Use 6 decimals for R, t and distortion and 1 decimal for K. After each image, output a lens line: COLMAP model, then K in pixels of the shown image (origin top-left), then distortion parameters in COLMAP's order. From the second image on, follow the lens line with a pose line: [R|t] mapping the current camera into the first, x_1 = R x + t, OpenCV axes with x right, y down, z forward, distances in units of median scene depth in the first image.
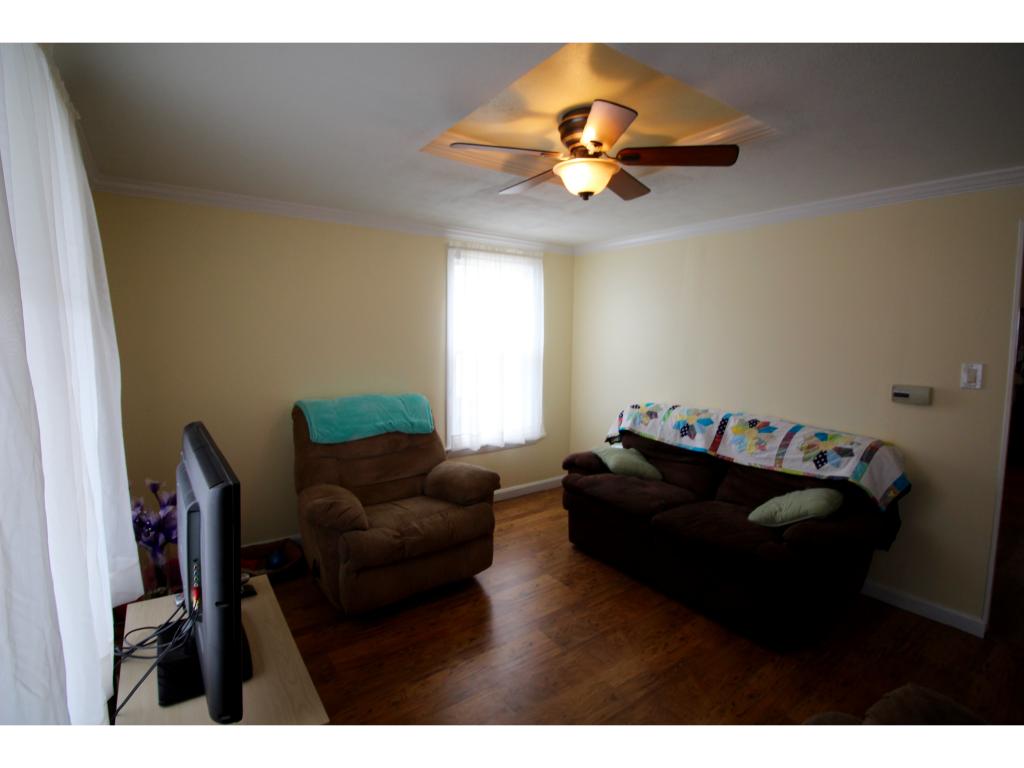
lens RADIAL K [[482.3, 0, 522.5], [0, 482.3, 369.8], [0, 0, 1]] dist [-0.000449, -0.013210]
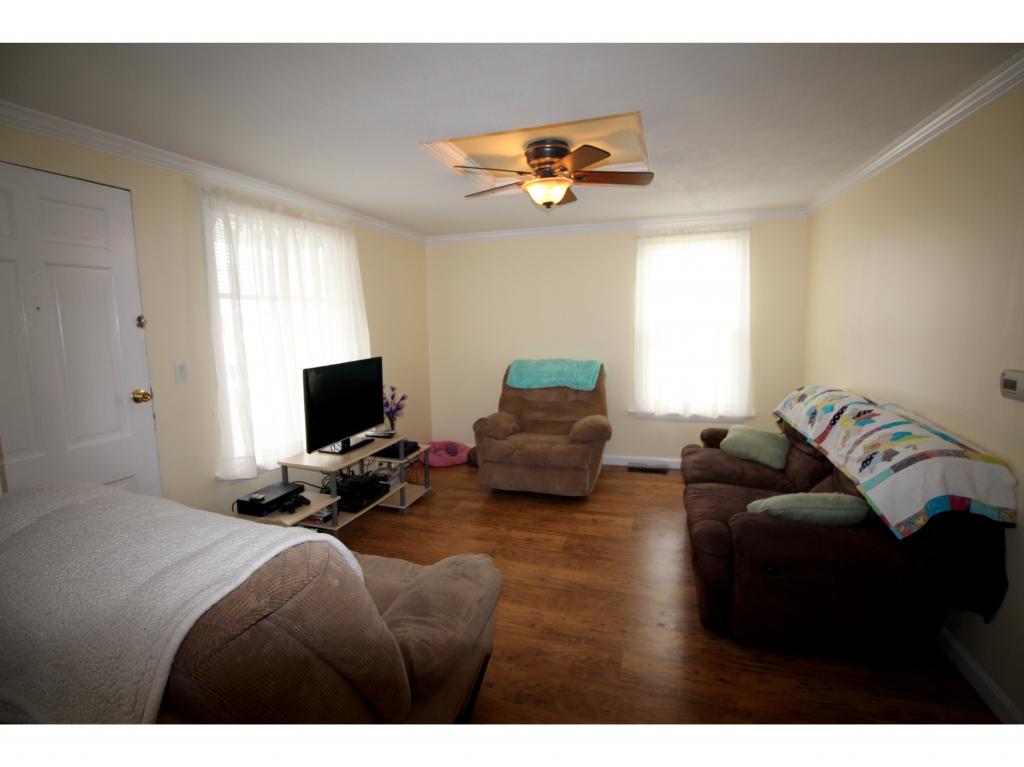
lens RADIAL K [[482.3, 0, 522.5], [0, 482.3, 369.3], [0, 0, 1]] dist [-0.000449, -0.013210]
pose [[0.606938, 0.060190, -0.792467, 0.727839], [-0.032379, 0.998173, 0.051016, 0.015296], [0.794090, -0.005304, 0.607778, 0.083374]]
